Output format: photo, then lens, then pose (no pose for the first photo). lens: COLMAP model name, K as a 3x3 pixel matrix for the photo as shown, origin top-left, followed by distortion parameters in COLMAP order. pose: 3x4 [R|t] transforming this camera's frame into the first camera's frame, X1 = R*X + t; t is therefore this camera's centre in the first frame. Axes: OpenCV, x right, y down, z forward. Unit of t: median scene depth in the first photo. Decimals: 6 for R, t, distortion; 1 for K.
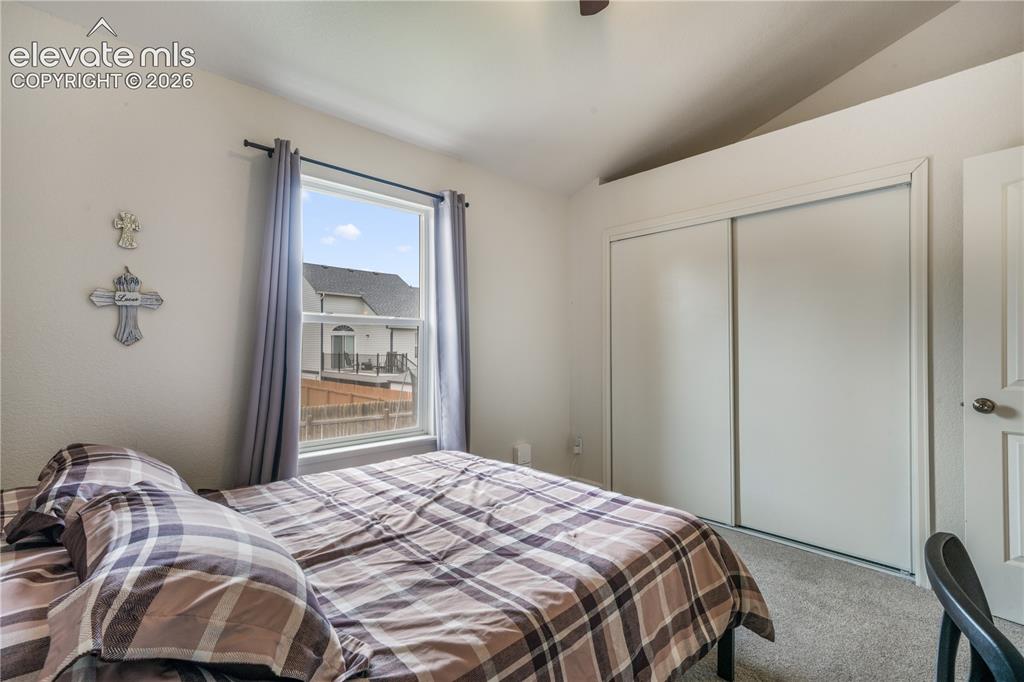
lens RADIAL K [[463.5, 0, 510.3], [0, 463.5, 339.6], [0, 0, 1]] dist [0.004378, 0.000500]
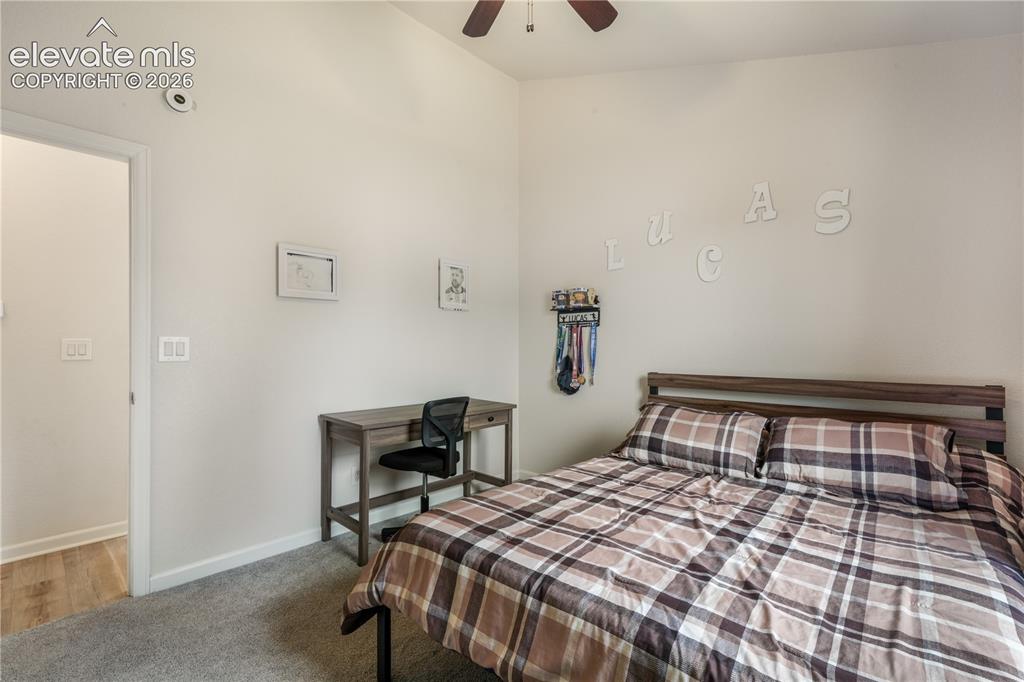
lens RADIAL K [[463.5, 0, 511.6], [0, 463.5, 343.8], [0, 0, 1]] dist [0.004378, 0.000500]
pose [[-0.997809, -0.003609, -0.066060, 0.261956], [-0.002320, 0.999806, -0.019571, 0.030954], [0.066118, -0.019375, -0.997624, 1.989637]]
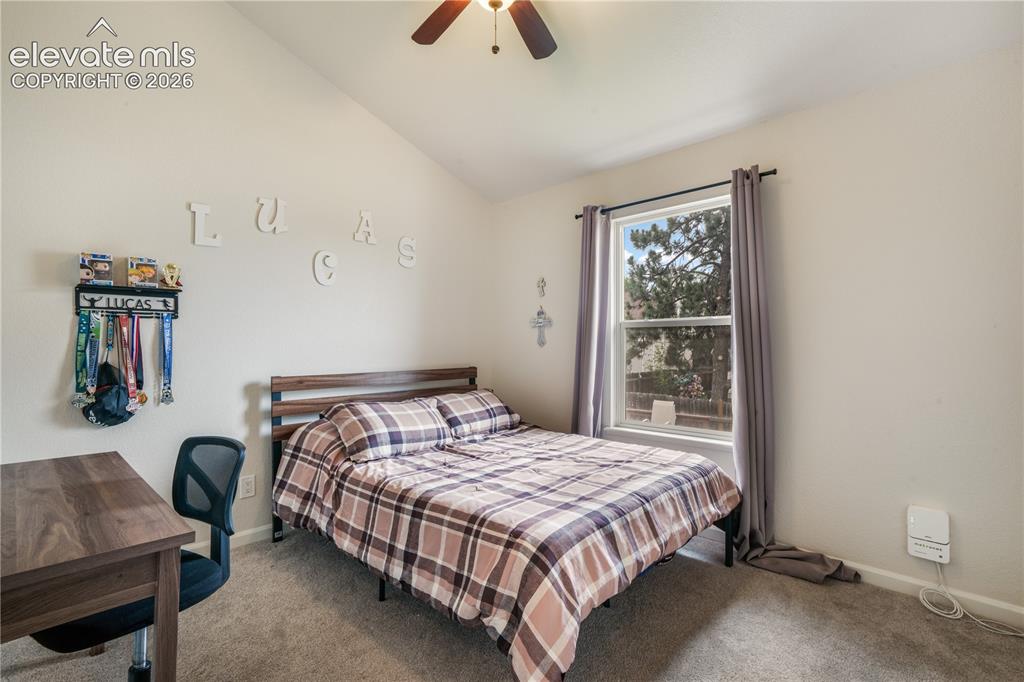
lens RADIAL K [[463.5, 0, 508.6], [0, 463.5, 344.3], [0, 0, 1]] dist [0.004378, 0.000500]
pose [[0.058961, -0.006908, -0.998236, 1.290819], [0.014610, 0.999875, -0.006056, 0.015479], [0.998153, -0.014227, 0.059054, 0.891578]]
